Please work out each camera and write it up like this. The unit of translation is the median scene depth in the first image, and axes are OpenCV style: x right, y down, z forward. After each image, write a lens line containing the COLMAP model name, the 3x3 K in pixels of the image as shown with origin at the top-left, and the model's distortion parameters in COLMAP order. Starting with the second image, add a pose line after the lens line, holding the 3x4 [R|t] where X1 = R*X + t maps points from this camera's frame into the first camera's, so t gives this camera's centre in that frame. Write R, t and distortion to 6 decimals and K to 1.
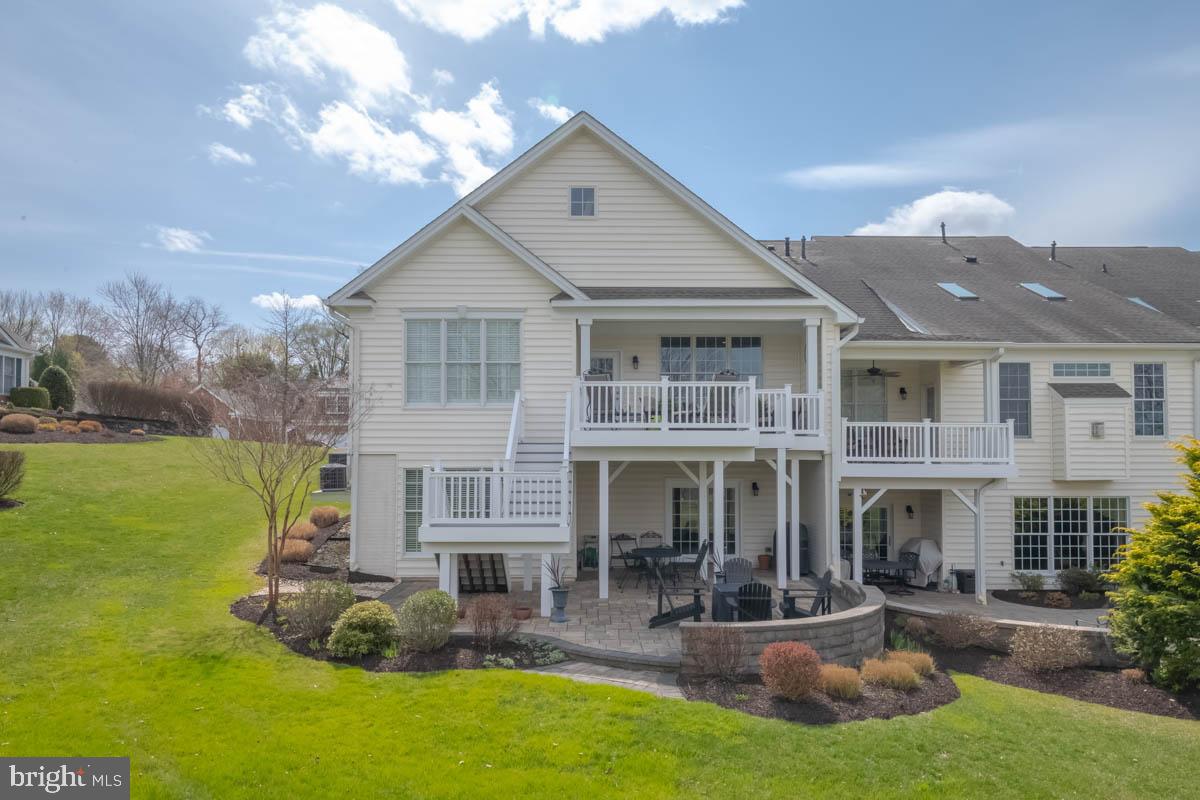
lens RADIAL K [[865.7, 0, 593.3], [0, 865.7, 433.5], [0, 0, 1]] dist [0.032190, 0.001979]
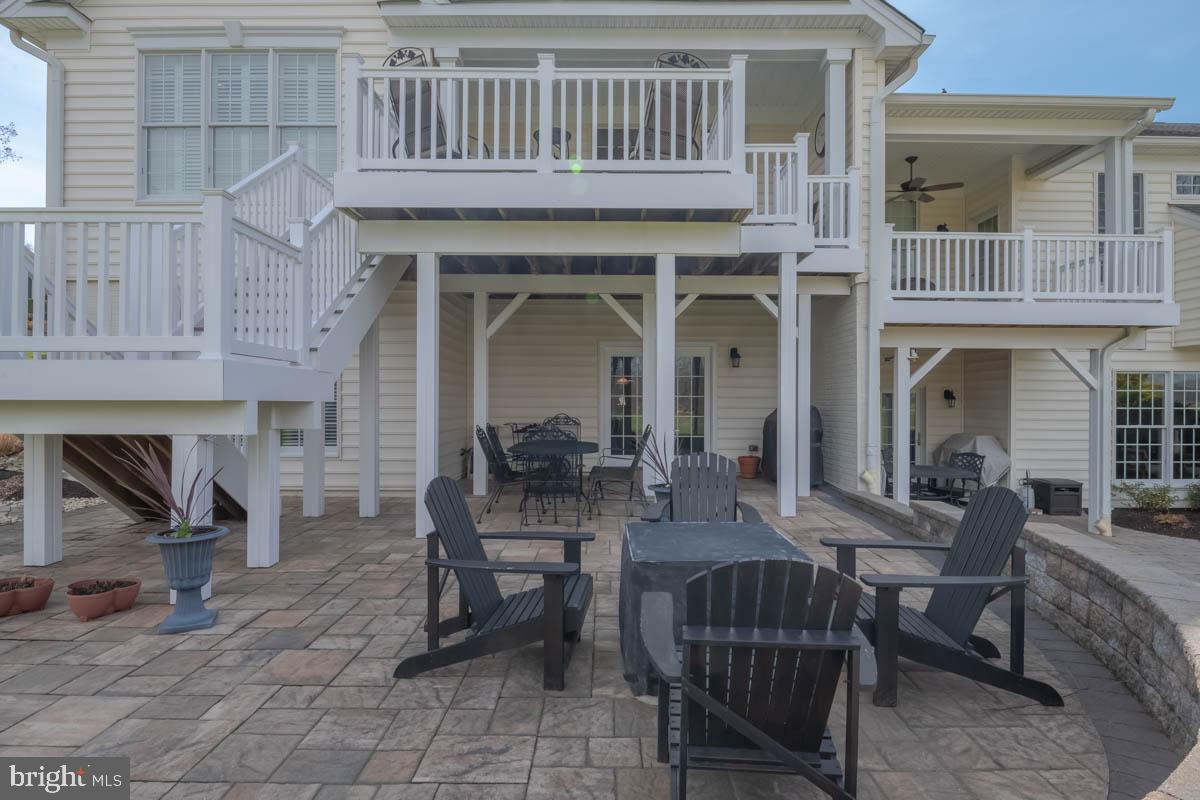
lens RADIAL K [[624.7, 0, 600.0], [0, 624.7, 400.0], [0, 0, 1]] dist [0.003383, 0.000228]
pose [[0.999884, 0.003024, -0.014932, 0.100449], [-0.002498, 0.999380, 0.035120, 0.088568], [0.015029, -0.035079, 0.999272, 0.574542]]
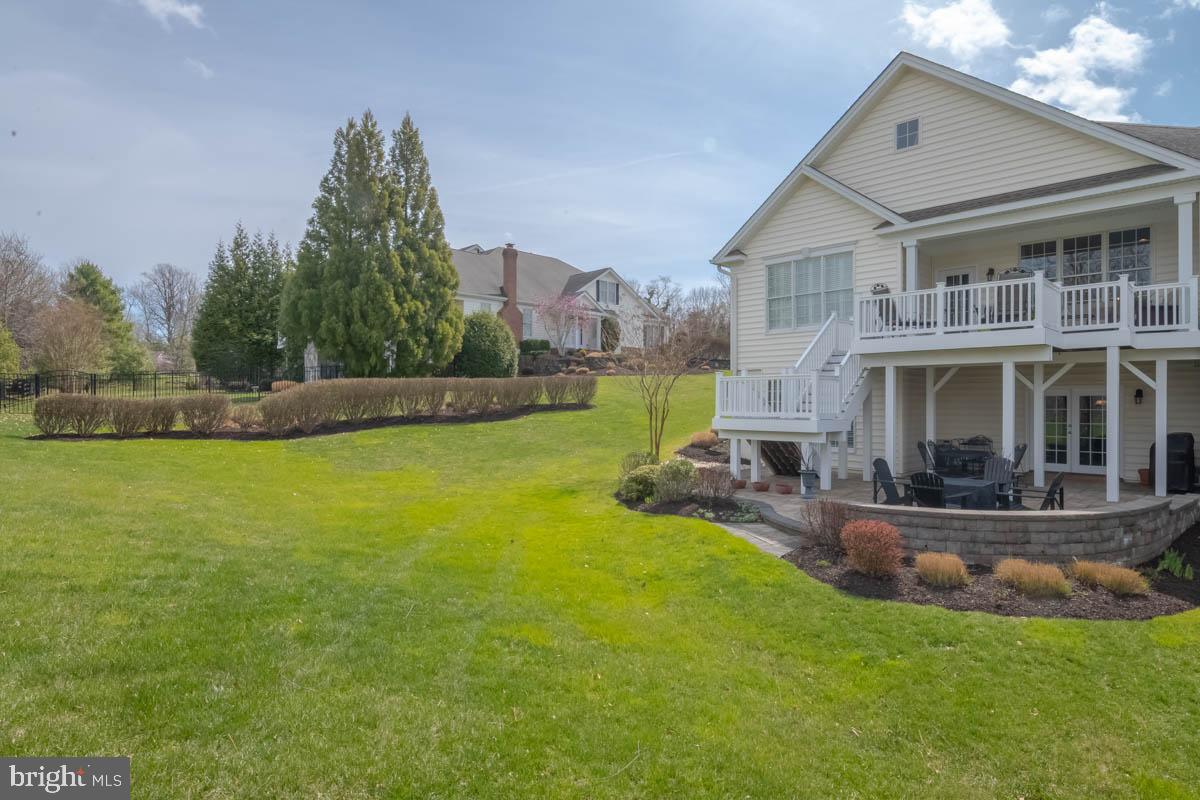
lens RADIAL K [[655.5, 0, 600.0], [0, 655.5, 400.0], [0, 0, 1]] dist [0.000583, -0.002328]
pose [[0.698979, -0.001557, -0.715141, 0.311792], [0.027971, 0.999292, 0.025162, 0.038230], [0.714595, -0.037591, 0.698527, 0.127653]]
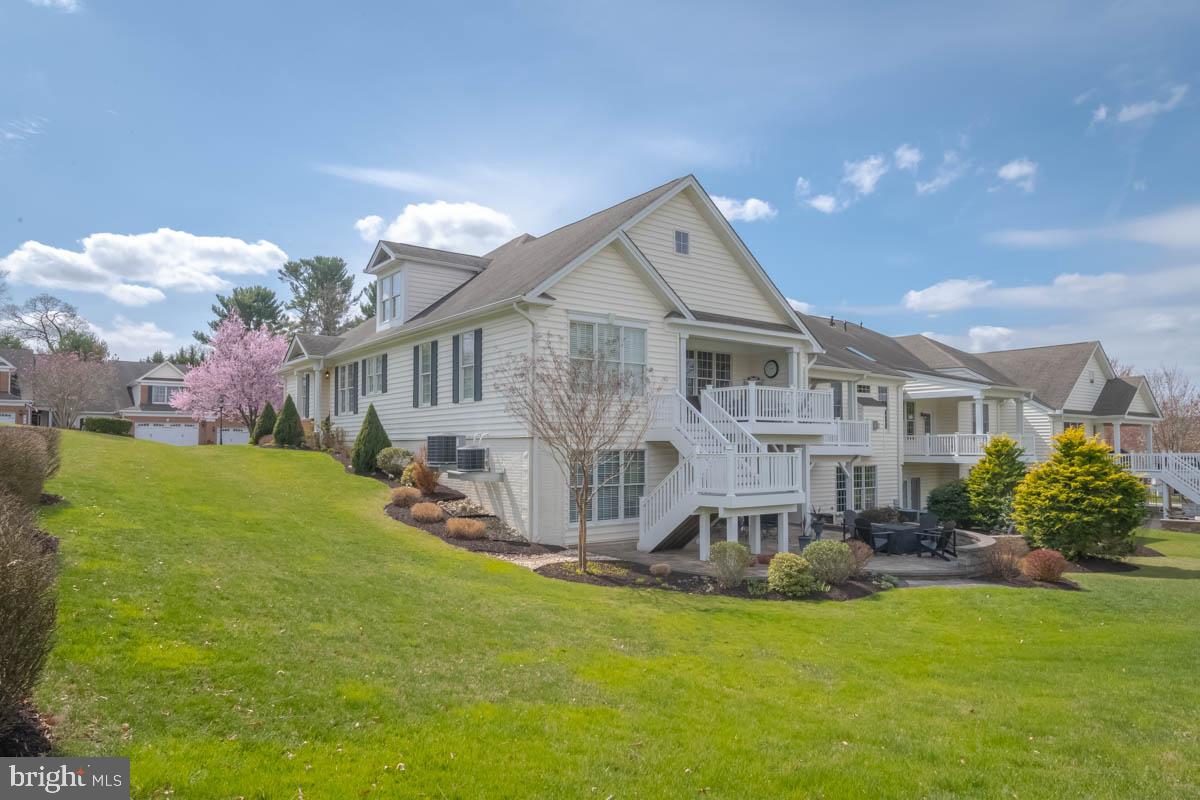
lens RADIAL K [[745.6, 0, 598.0], [0, 745.6, 418.1], [0, 0, 1]] dist [0.000158, -0.000092]
pose [[0.802029, 0.022265, 0.596870, -0.773378], [-0.023185, 0.999712, -0.006138, 0.003214], [-0.596834, -0.008916, 0.802315, 0.185157]]
